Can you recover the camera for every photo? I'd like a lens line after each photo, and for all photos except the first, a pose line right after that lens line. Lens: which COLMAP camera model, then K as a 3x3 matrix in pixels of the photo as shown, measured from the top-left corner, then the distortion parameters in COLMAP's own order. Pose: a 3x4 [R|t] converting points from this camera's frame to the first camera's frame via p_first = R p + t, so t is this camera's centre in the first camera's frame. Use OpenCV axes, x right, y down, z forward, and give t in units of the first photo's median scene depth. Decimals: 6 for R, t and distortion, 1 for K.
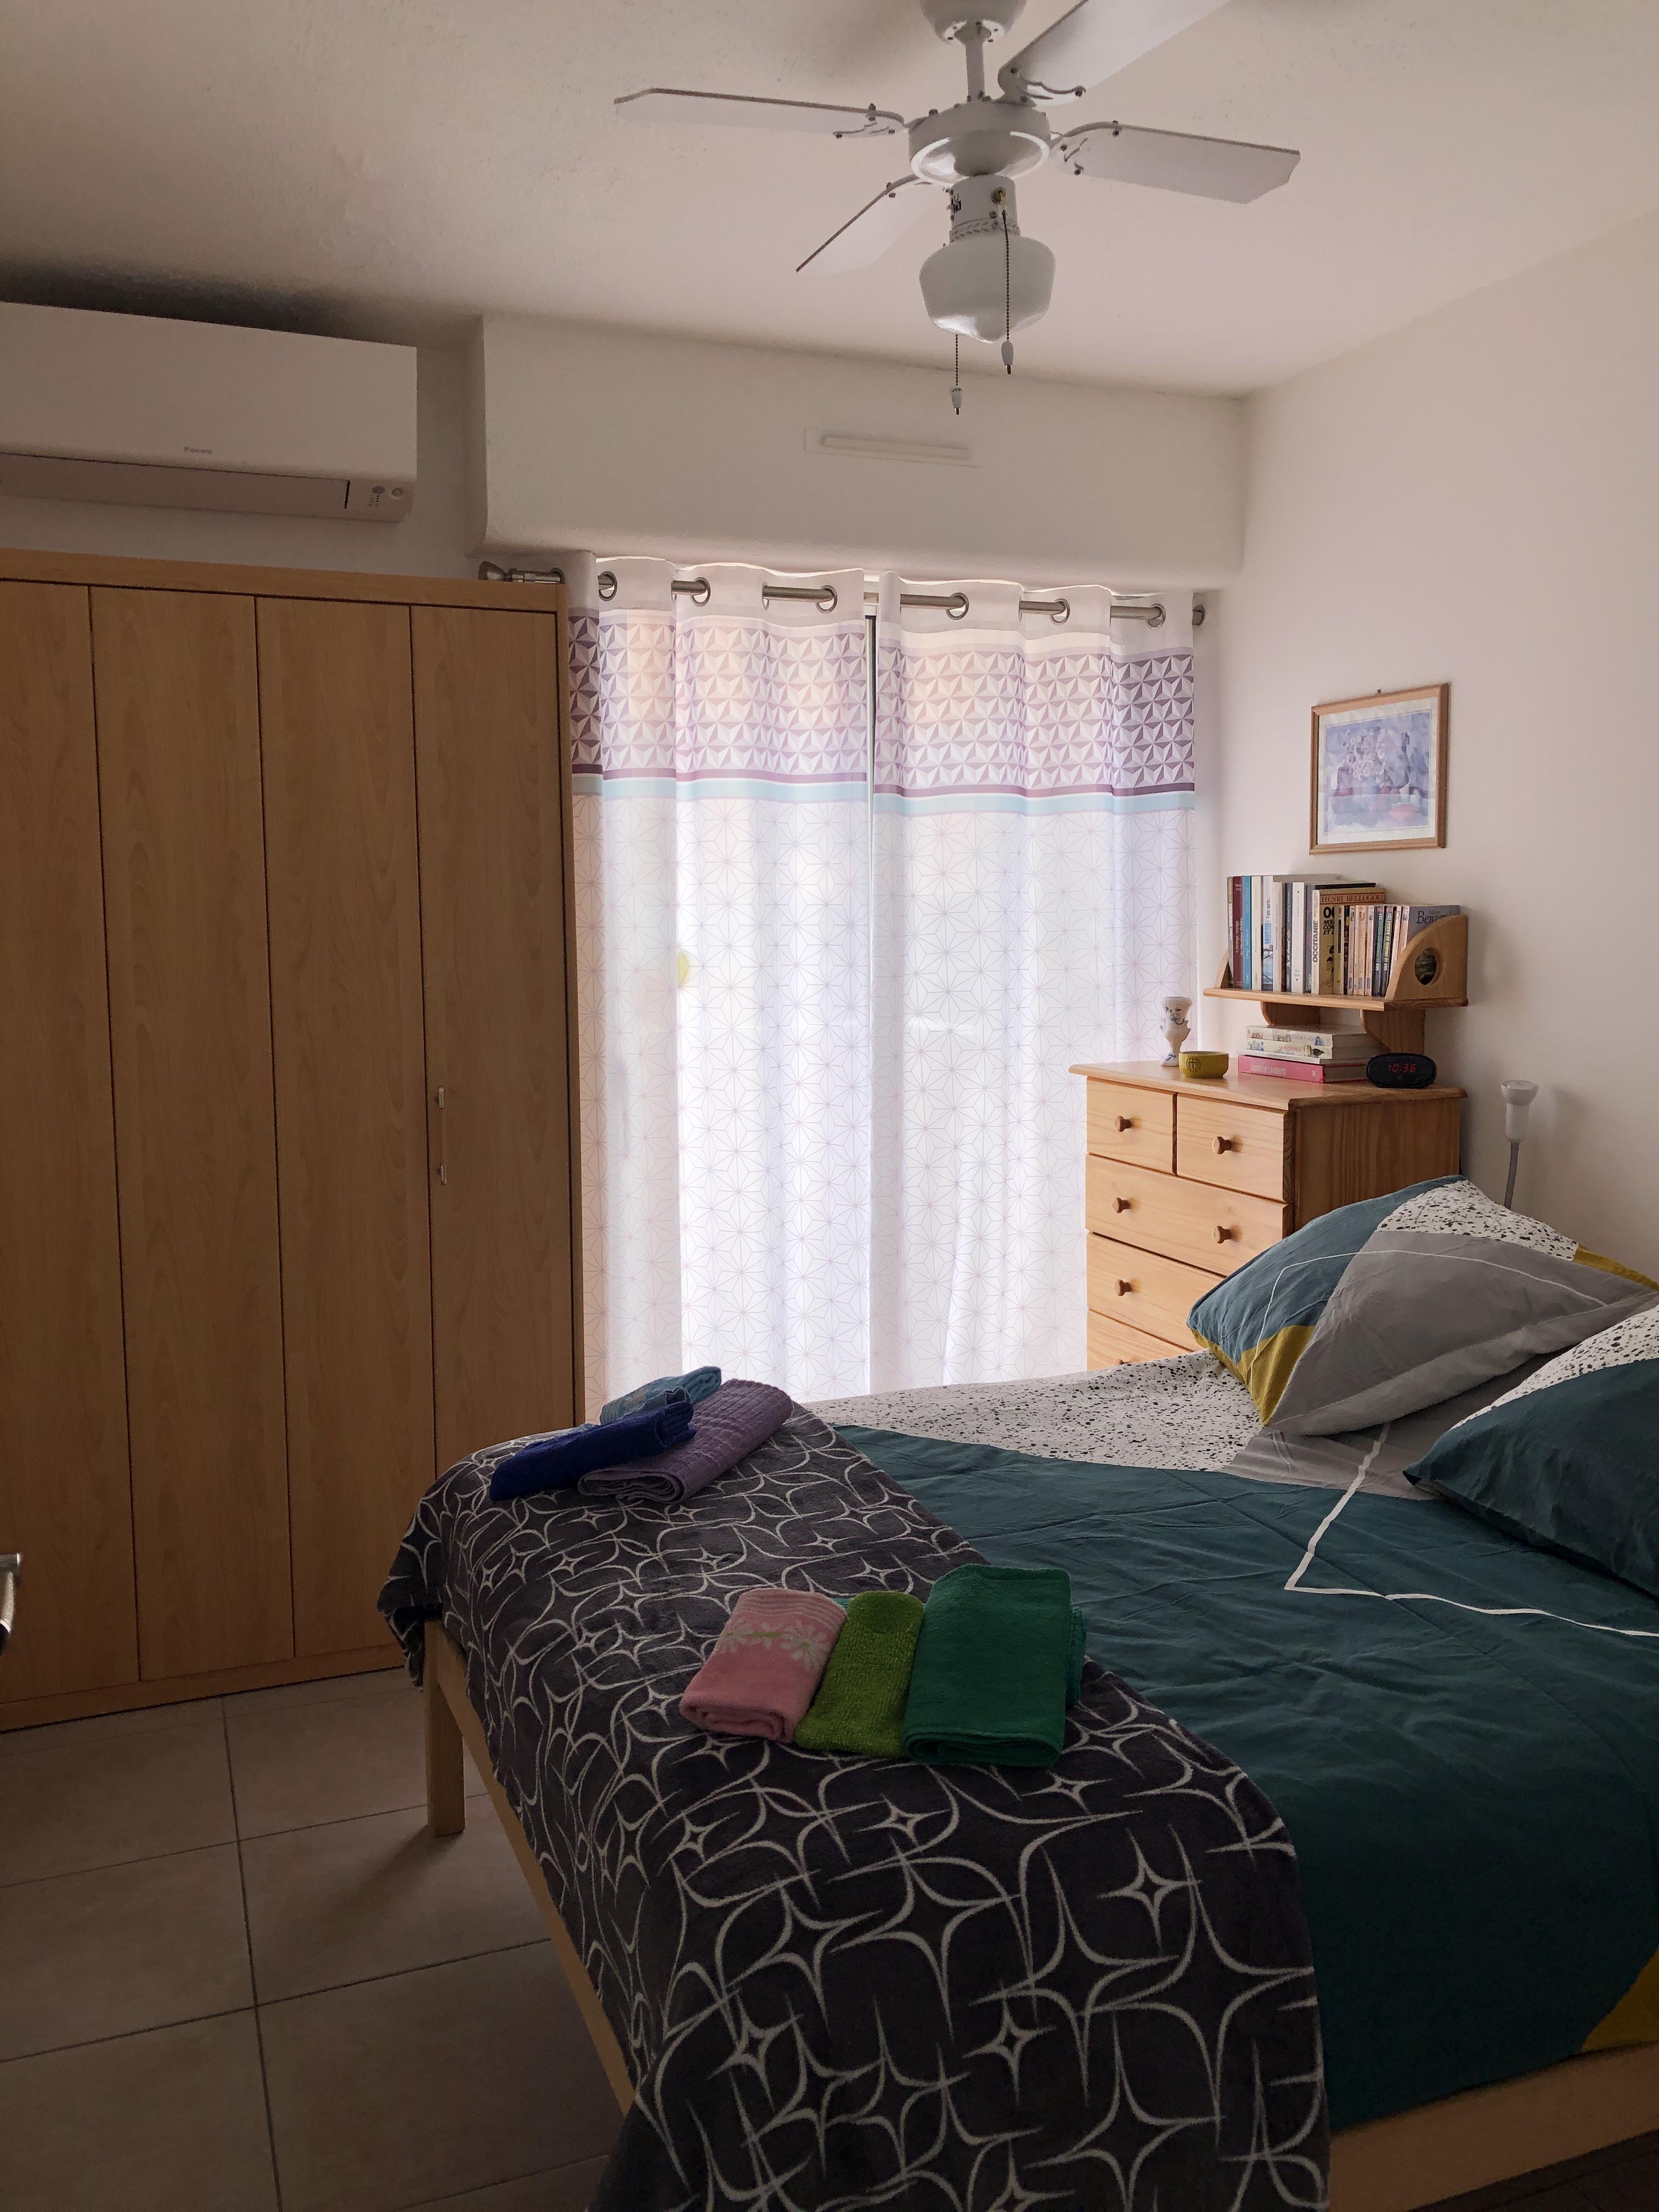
lens RADIAL K [[1816.8, 0, 834.2], [0, 1816.8, 1092.9], [0, 0, 1]] dist [0.038350, -0.054735]
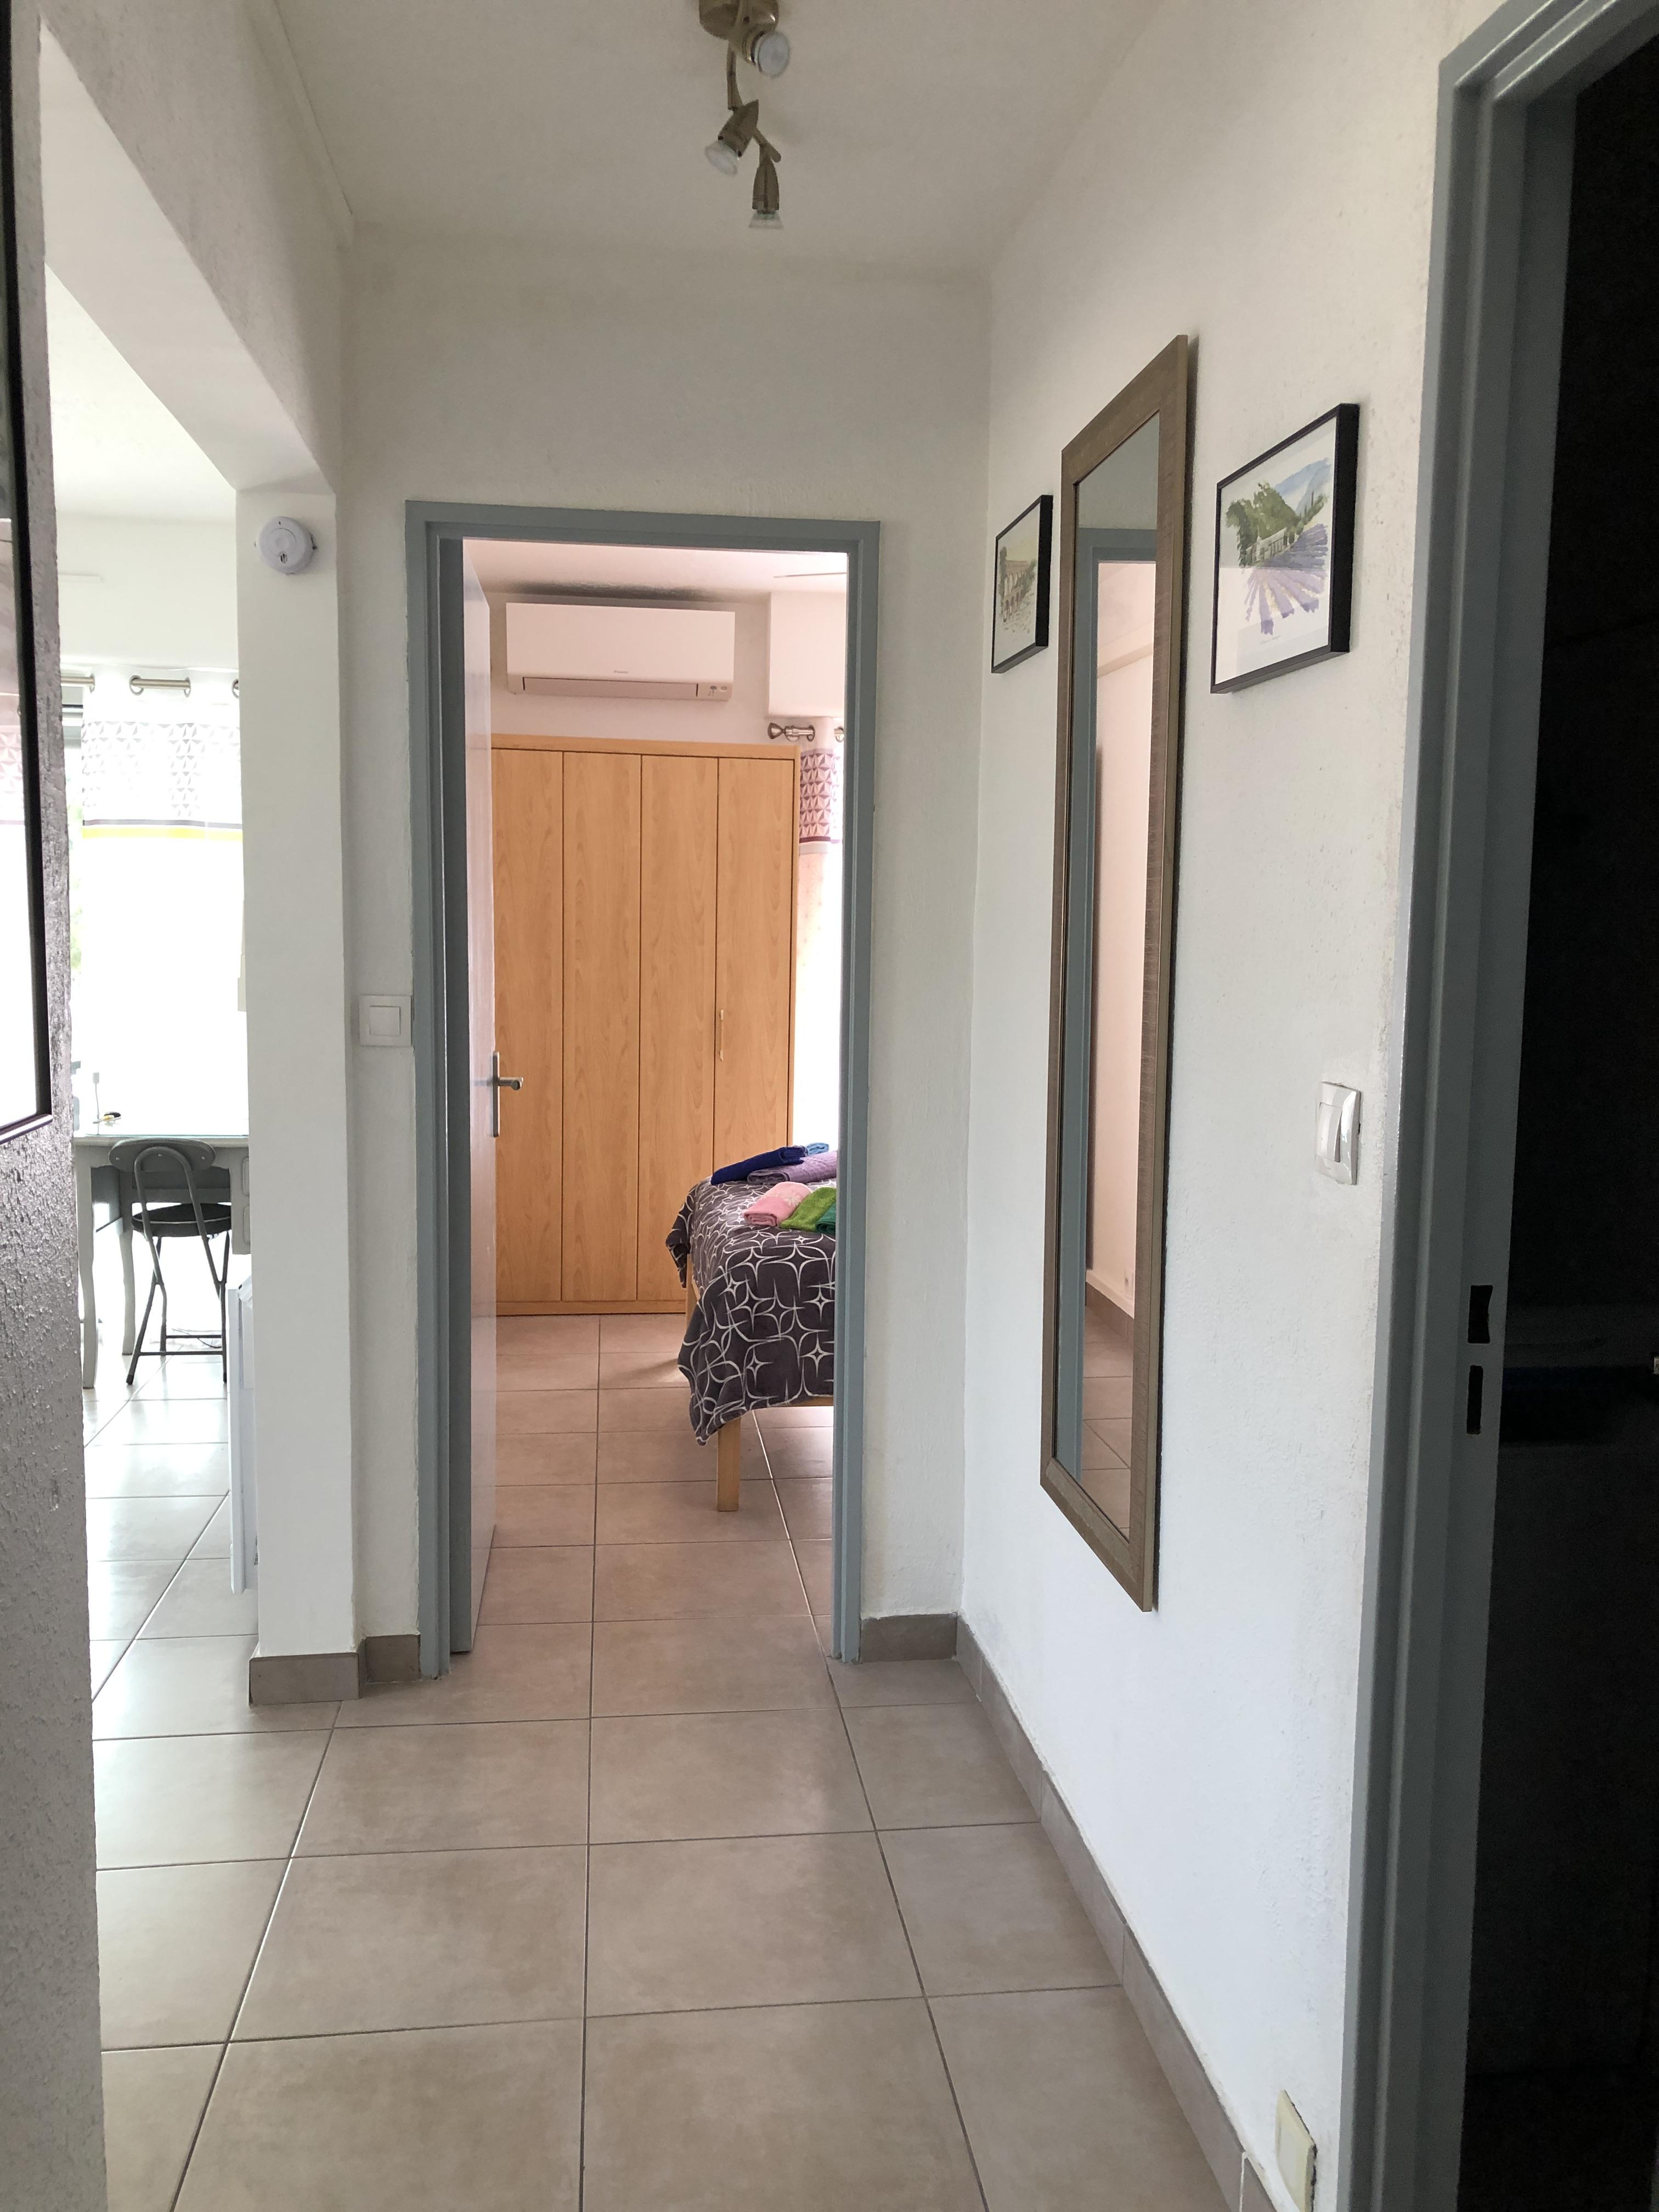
lens RADIAL K [[1816.8, 0, 829.8], [0, 1816.8, 1110.1], [0, 0, 1]] dist [0.038350, -0.054735]
pose [[0.969869, 0.050478, -0.238339, 0.368698], [-0.049113, 0.998725, 0.011666, 0.078737], [0.238624, 0.000391, 0.971112, -0.863318]]
